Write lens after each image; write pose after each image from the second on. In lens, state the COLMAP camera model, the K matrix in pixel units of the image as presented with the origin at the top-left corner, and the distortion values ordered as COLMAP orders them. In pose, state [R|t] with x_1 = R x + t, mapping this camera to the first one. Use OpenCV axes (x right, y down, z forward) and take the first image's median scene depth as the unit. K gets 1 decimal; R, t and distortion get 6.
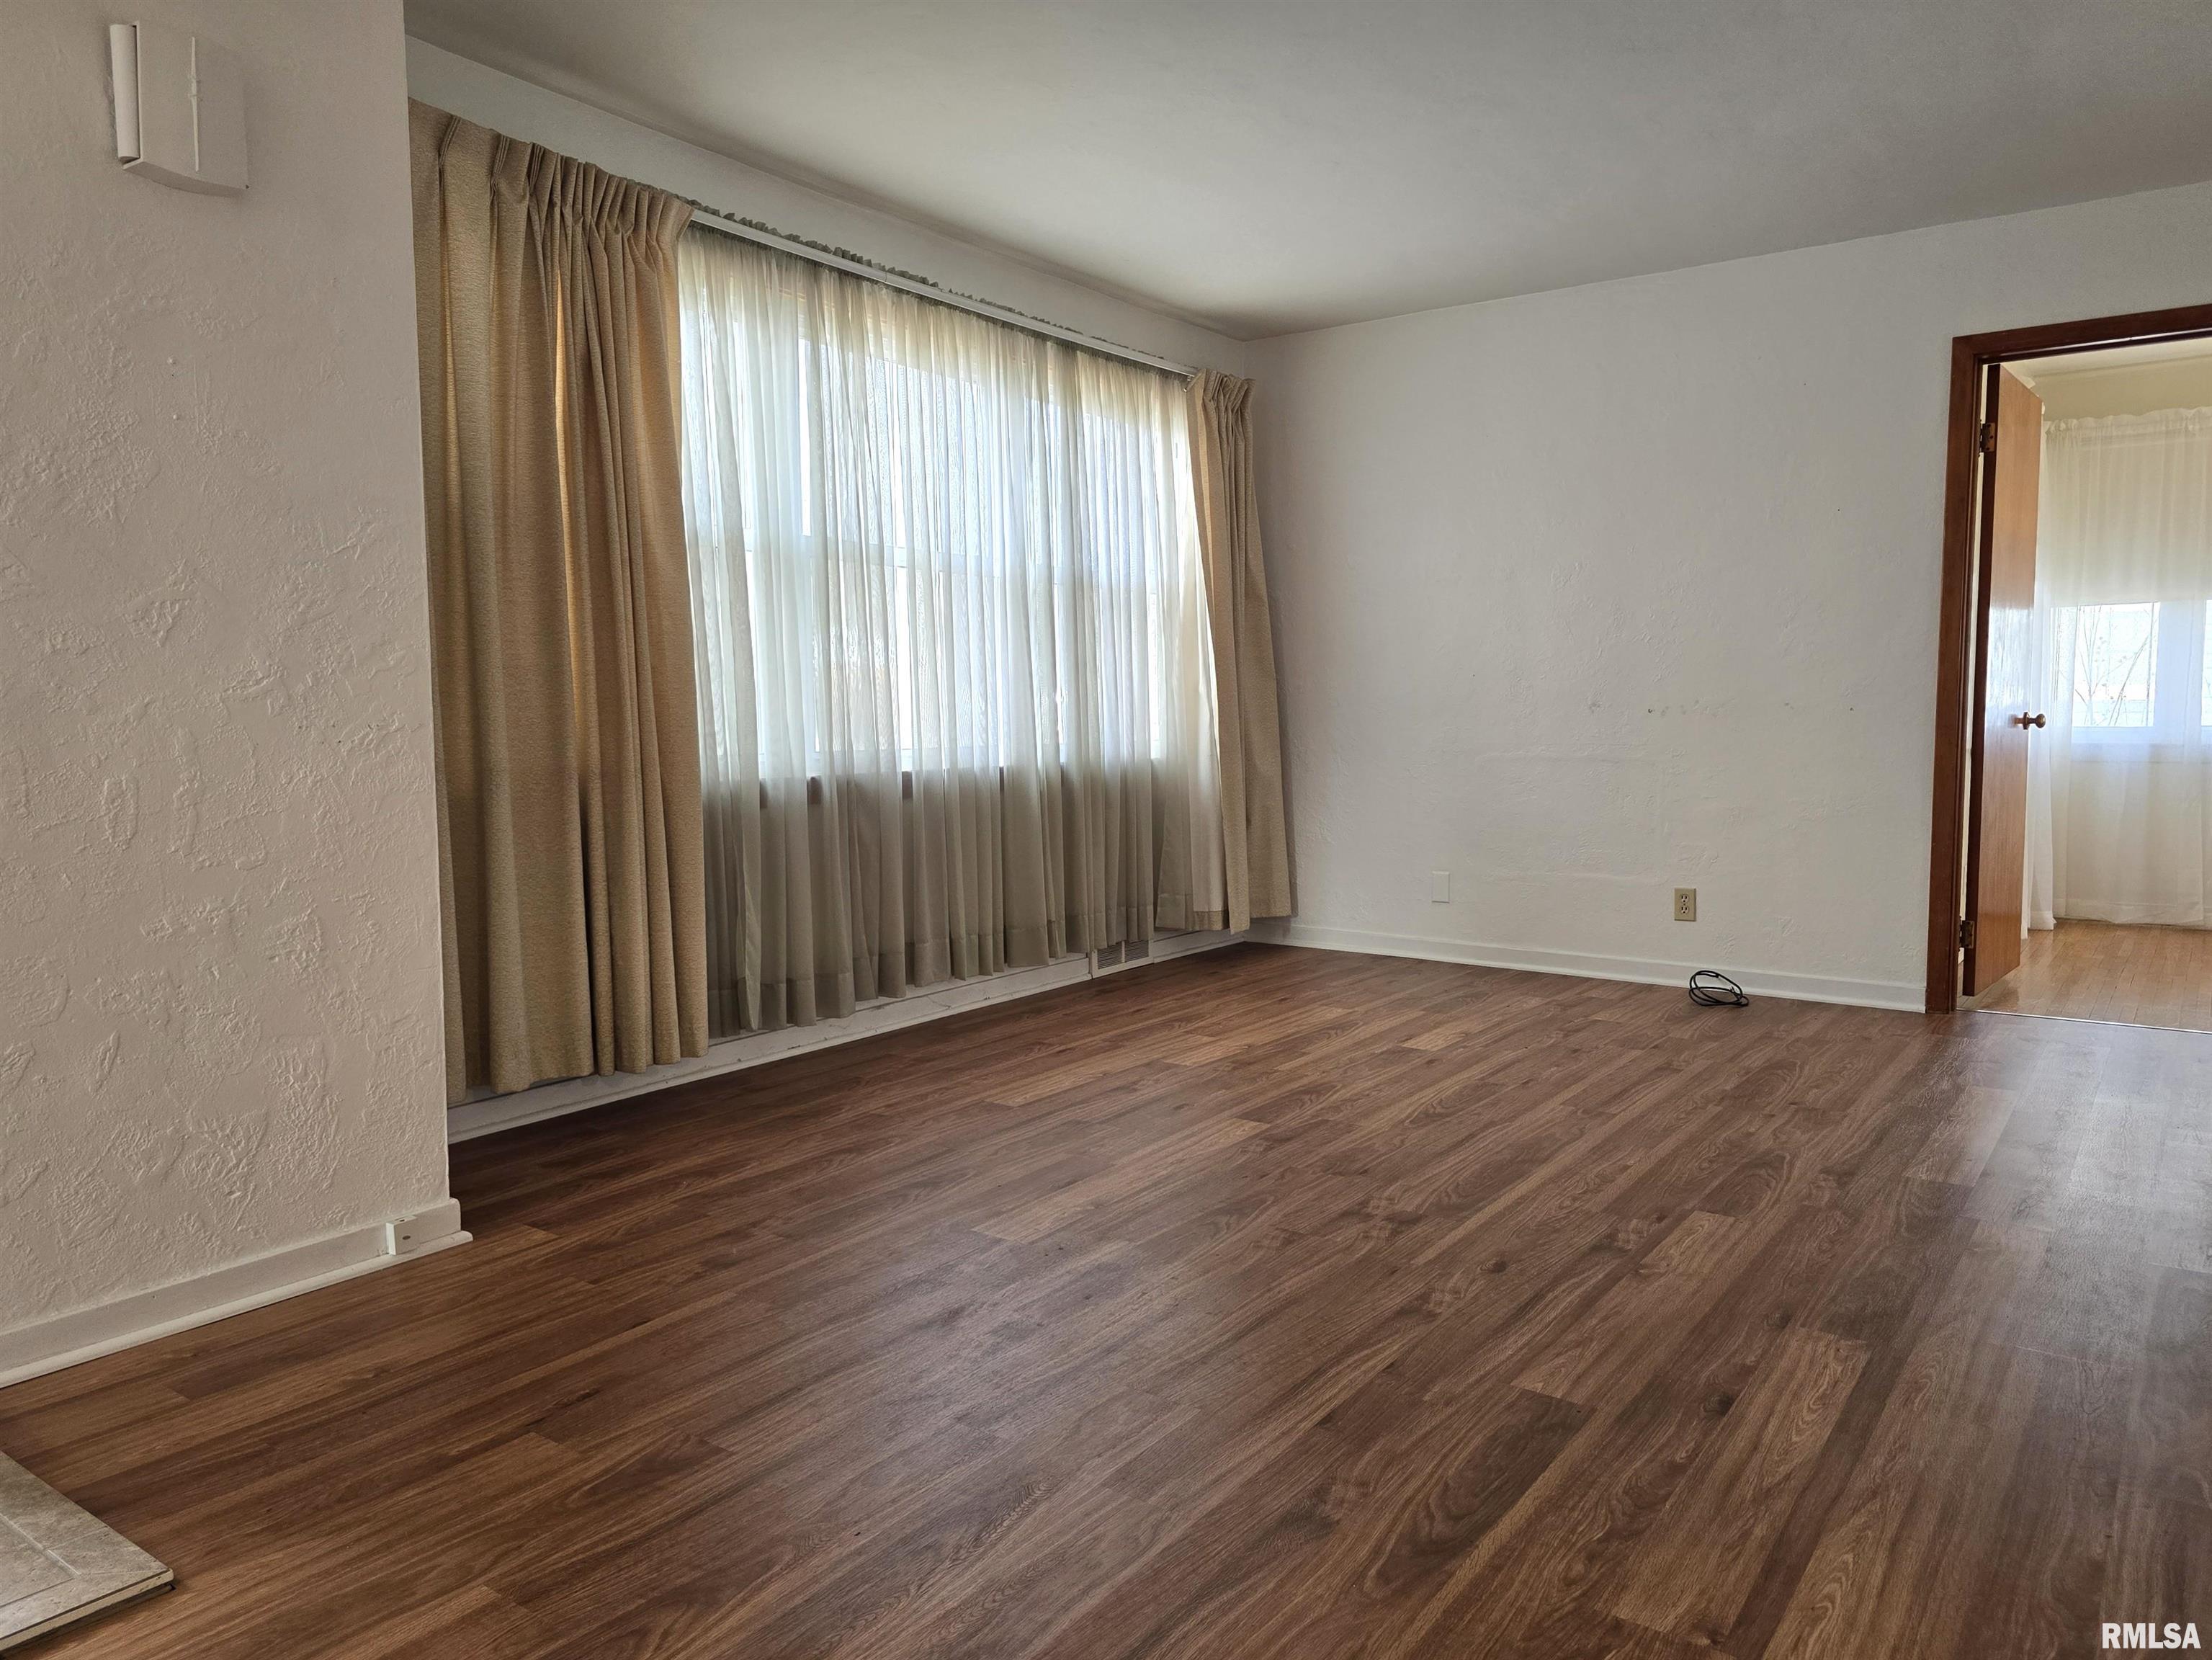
lens RADIAL K [[1520.4, 0, 1096.0], [0, 1520.4, 812.4], [0, 0, 1]] dist [0.041073, -0.027436]
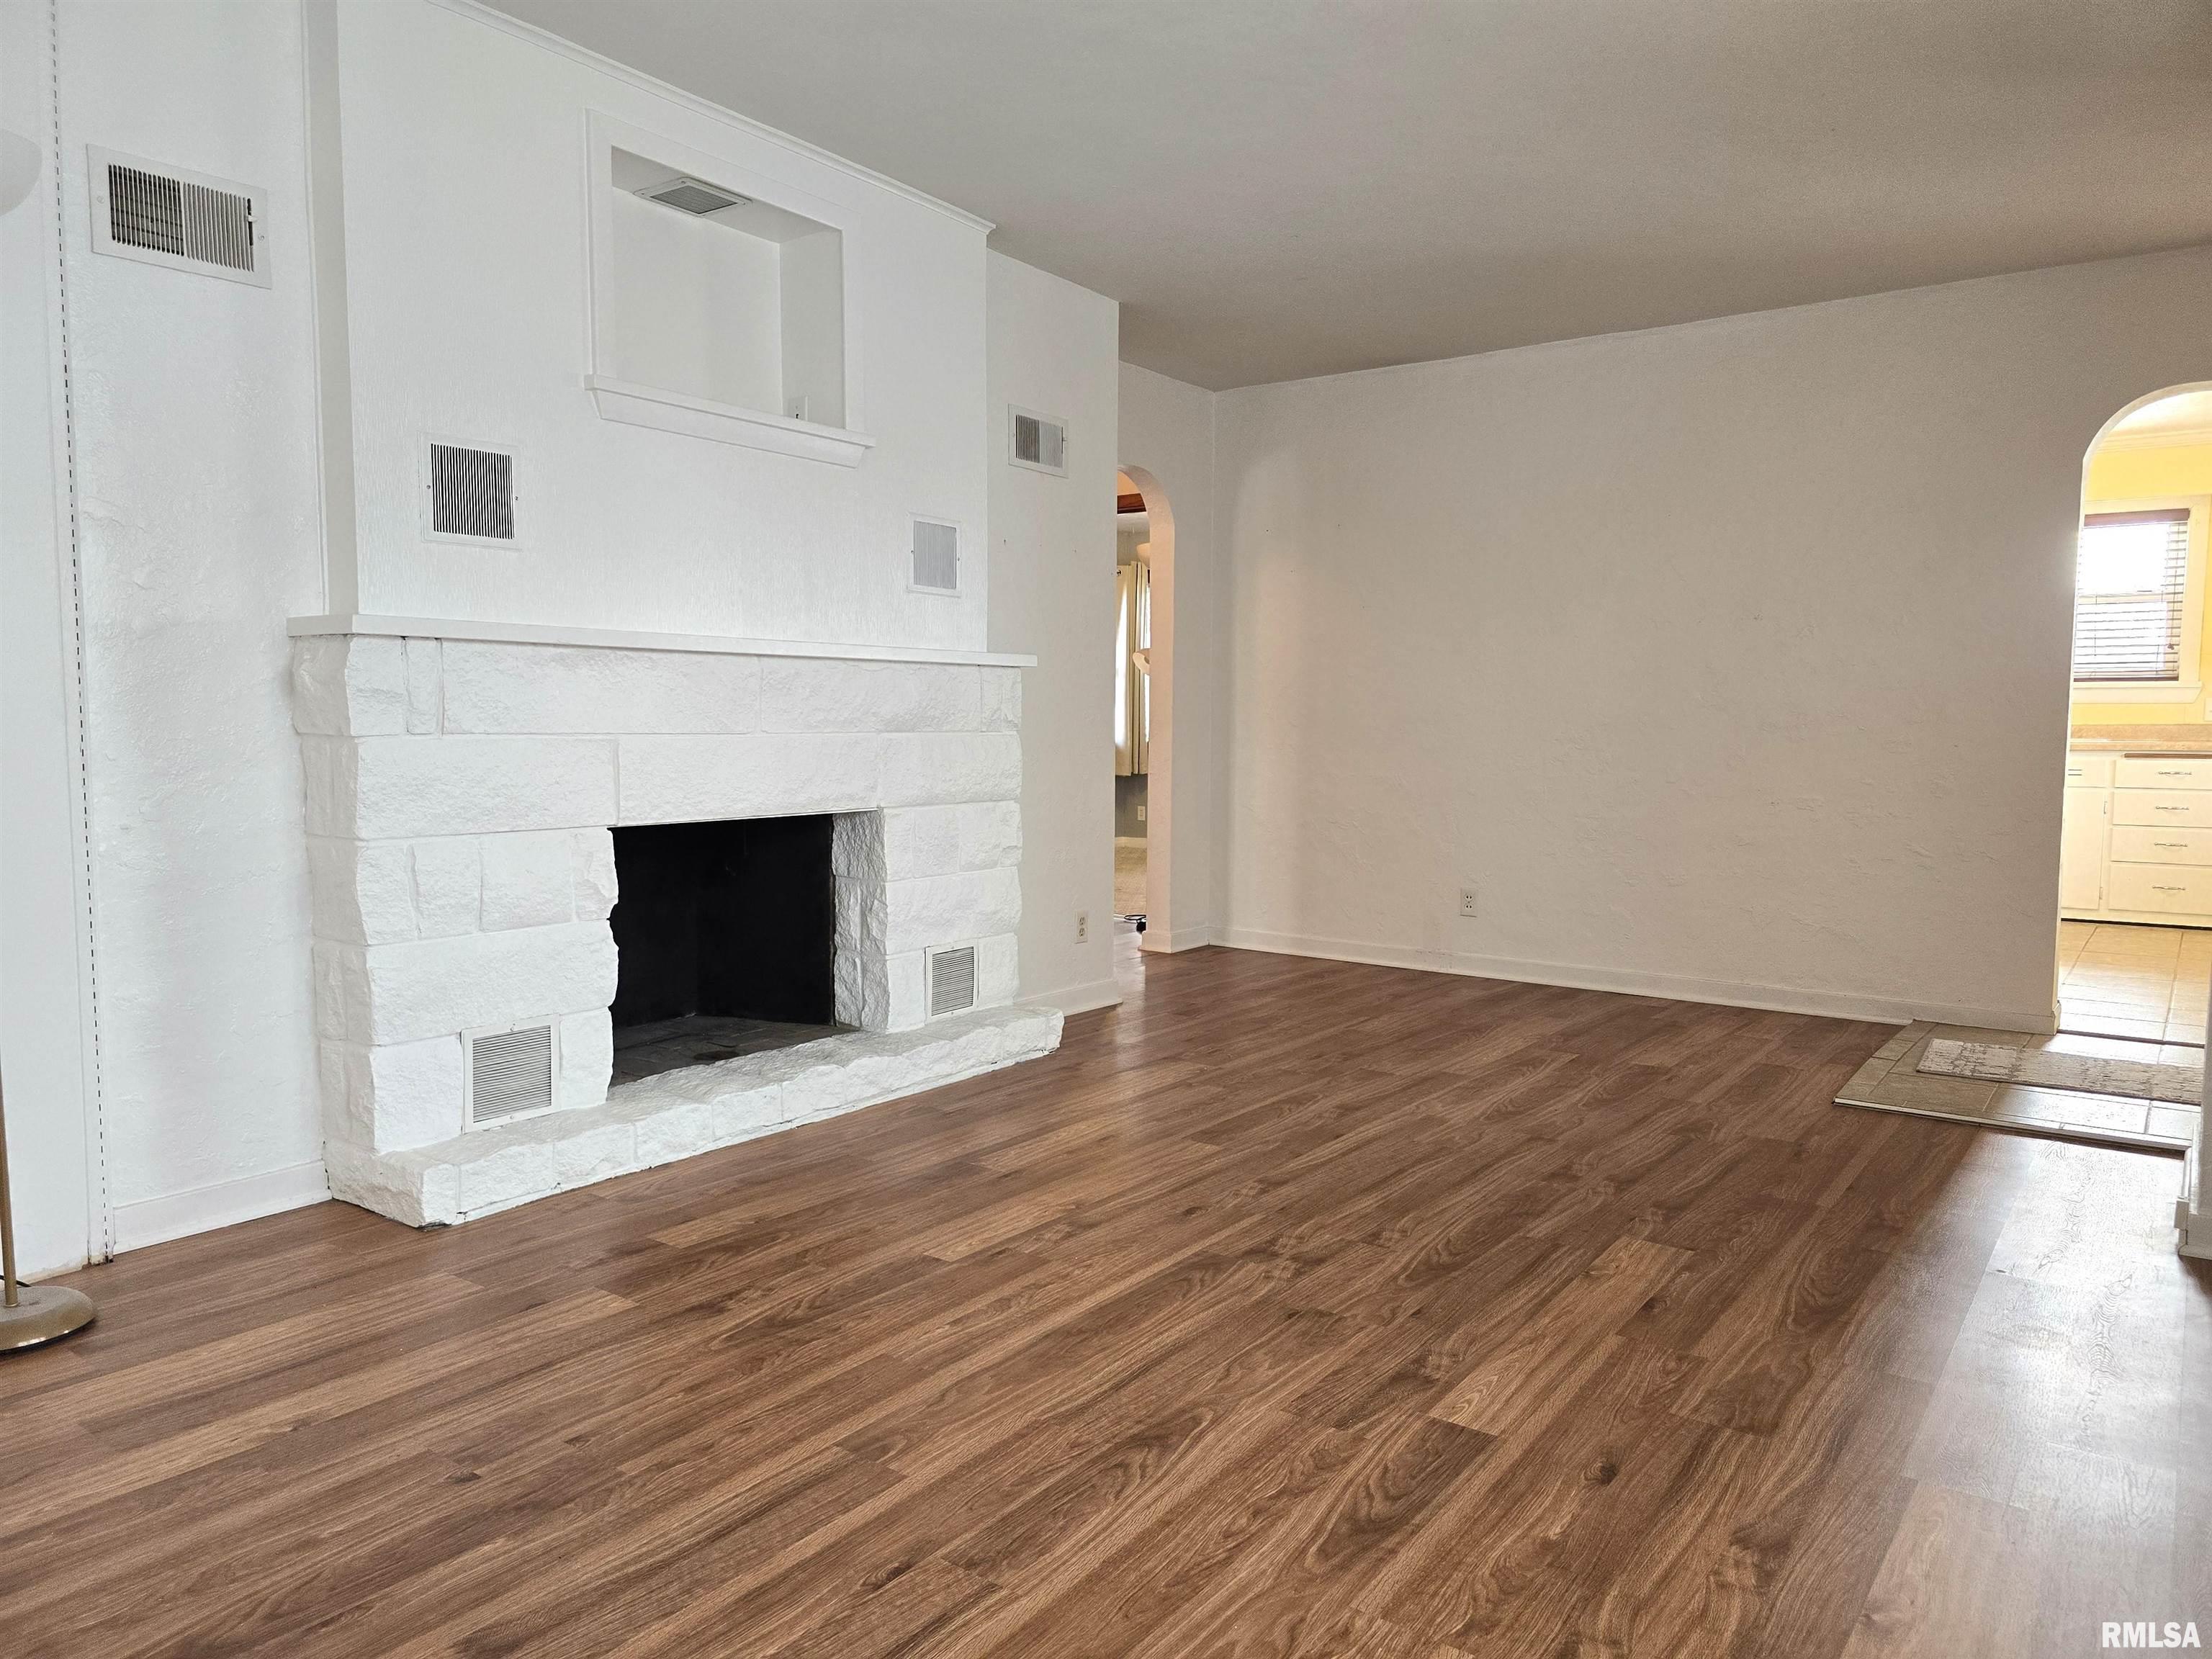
lens RADIAL K [[1520.2, 0, 1107.6], [0, 1520.2, 843.3], [0, 0, 1]] dist [0.041073, -0.027436]
pose [[-0.999999, -0.001628, 0.000402, 0.277409], [-0.001549, 0.988639, 0.150304, -0.130960], [-0.000642, 0.150303, -0.988640, 1.785832]]
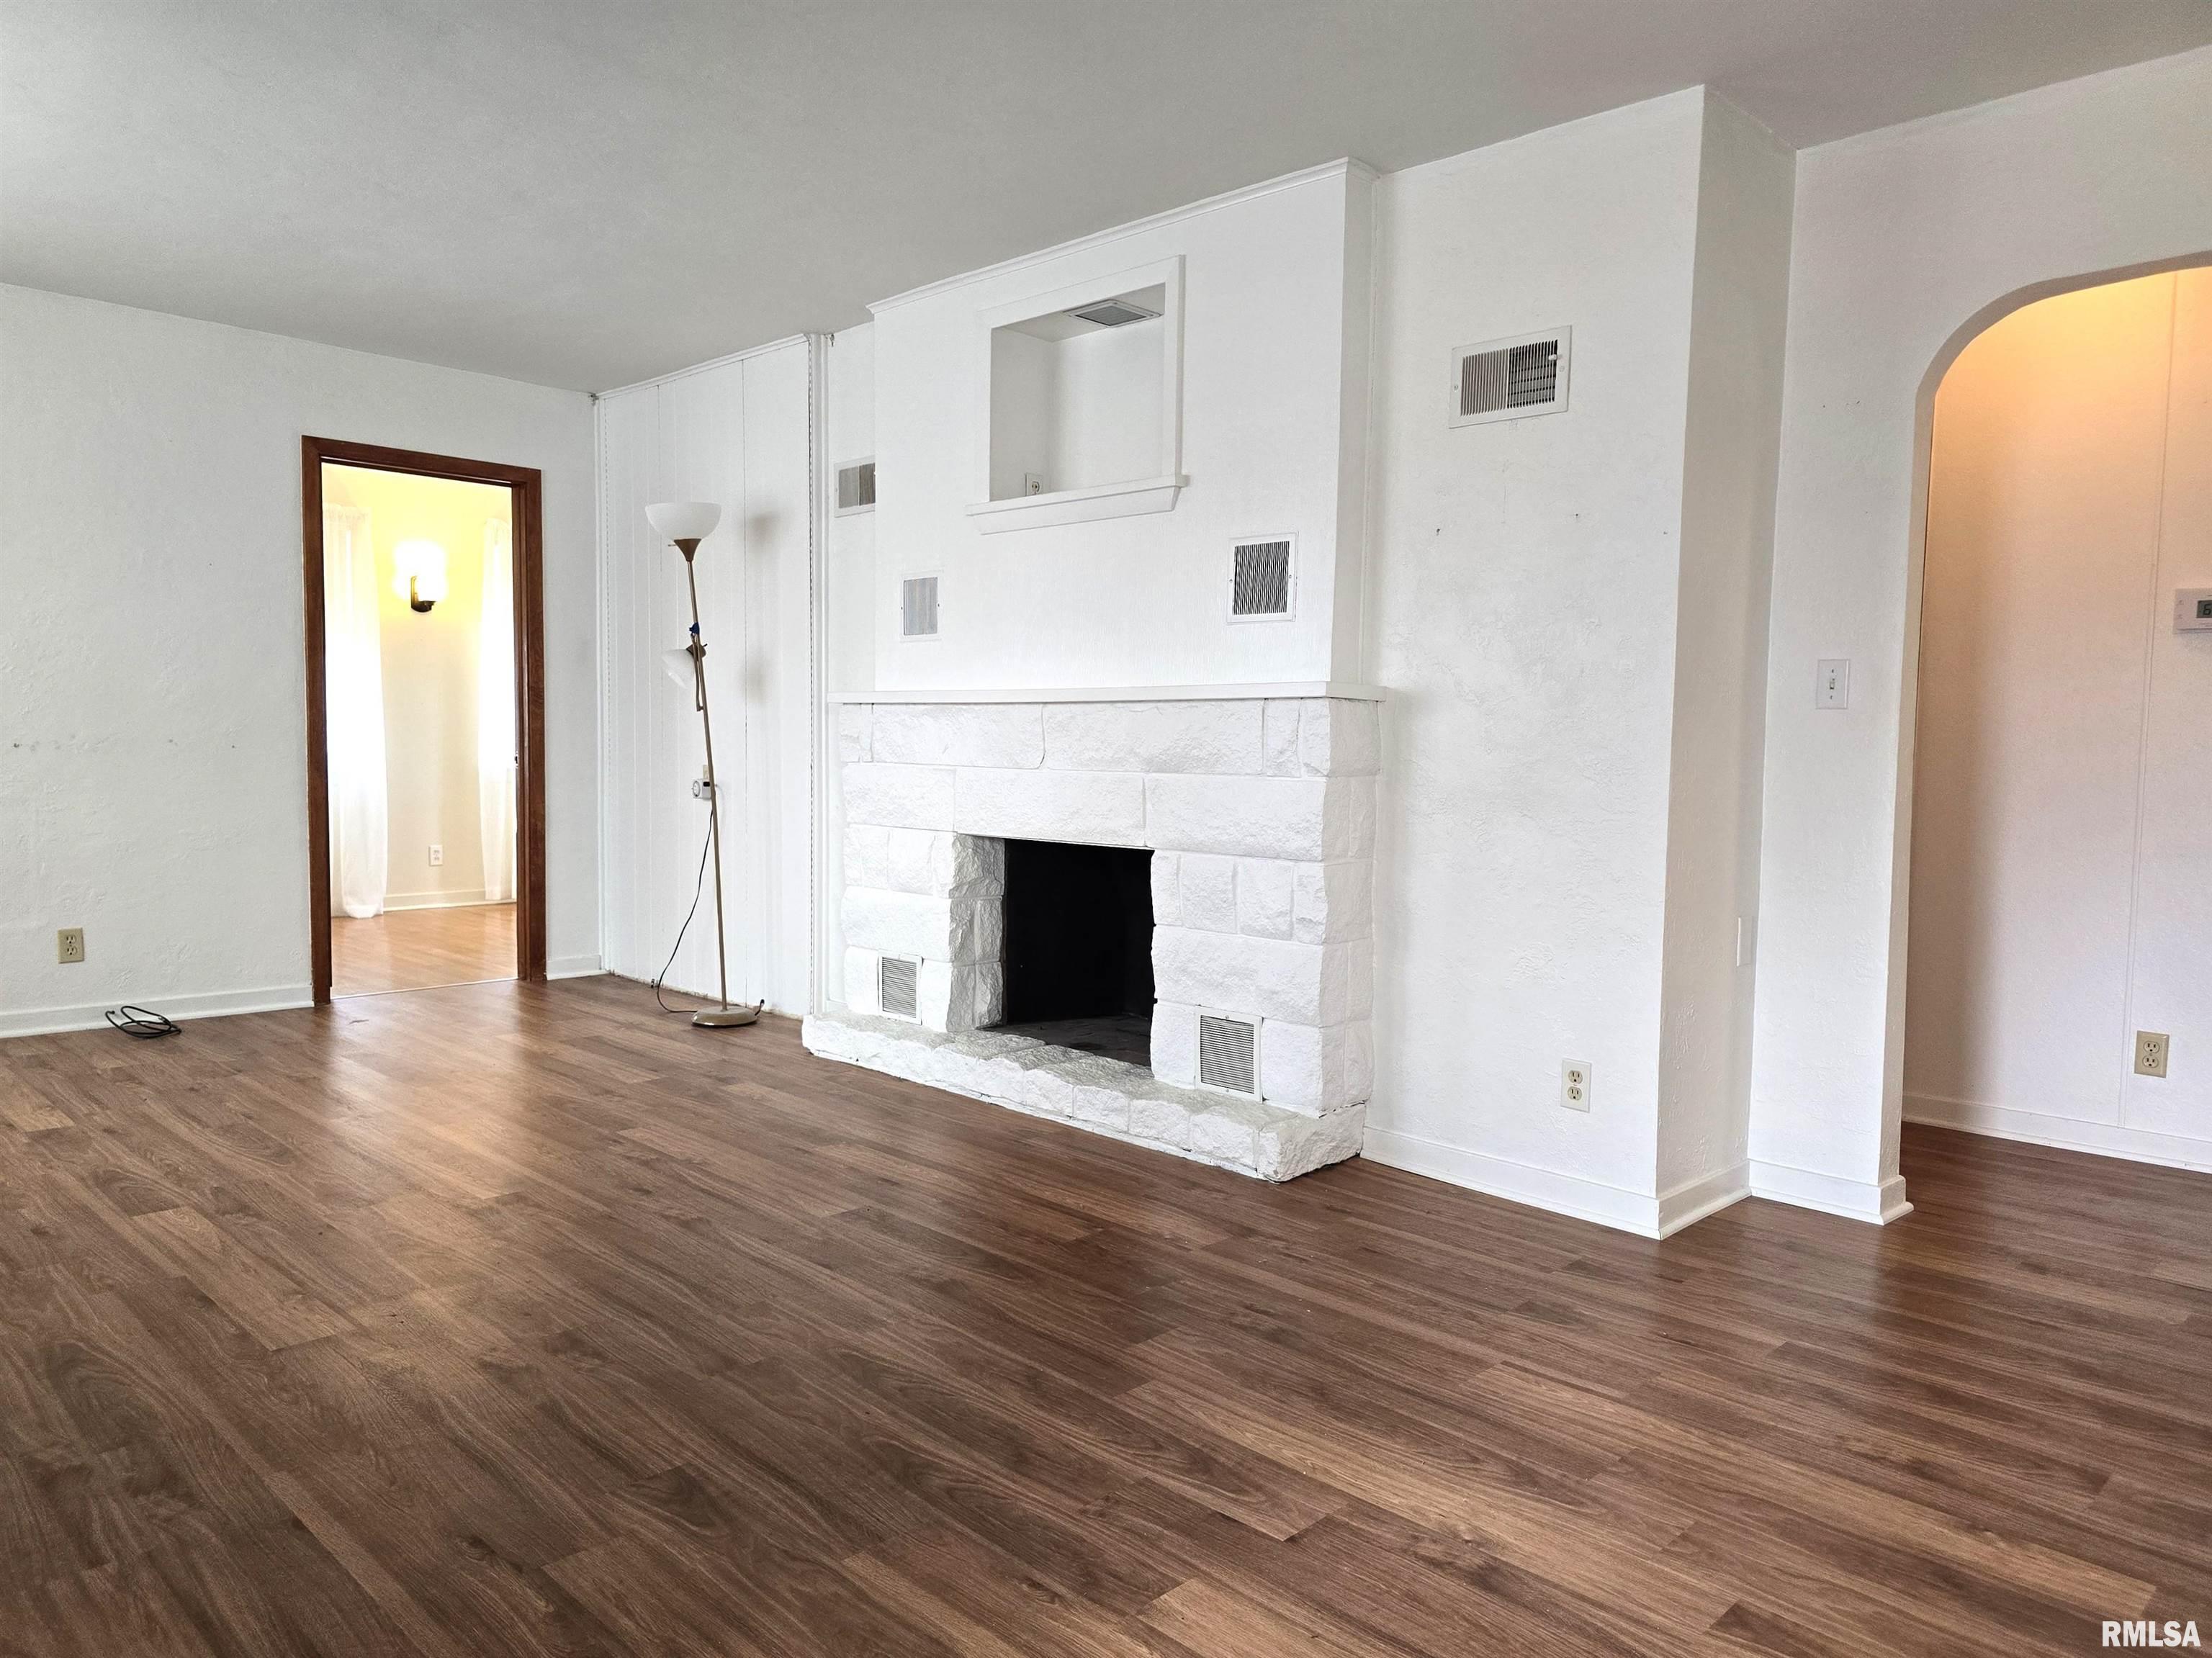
lens RADIAL K [[1520.1, 0, 1106.4], [0, 1520.1, 813.7], [0, 0, 1]] dist [0.041073, -0.027436]
pose [[0.155542, -0.043557, 0.986869, -0.802974], [0.051237, 0.998038, 0.035975, -0.042644], [-0.986500, 0.044969, 0.157468, 0.331122]]
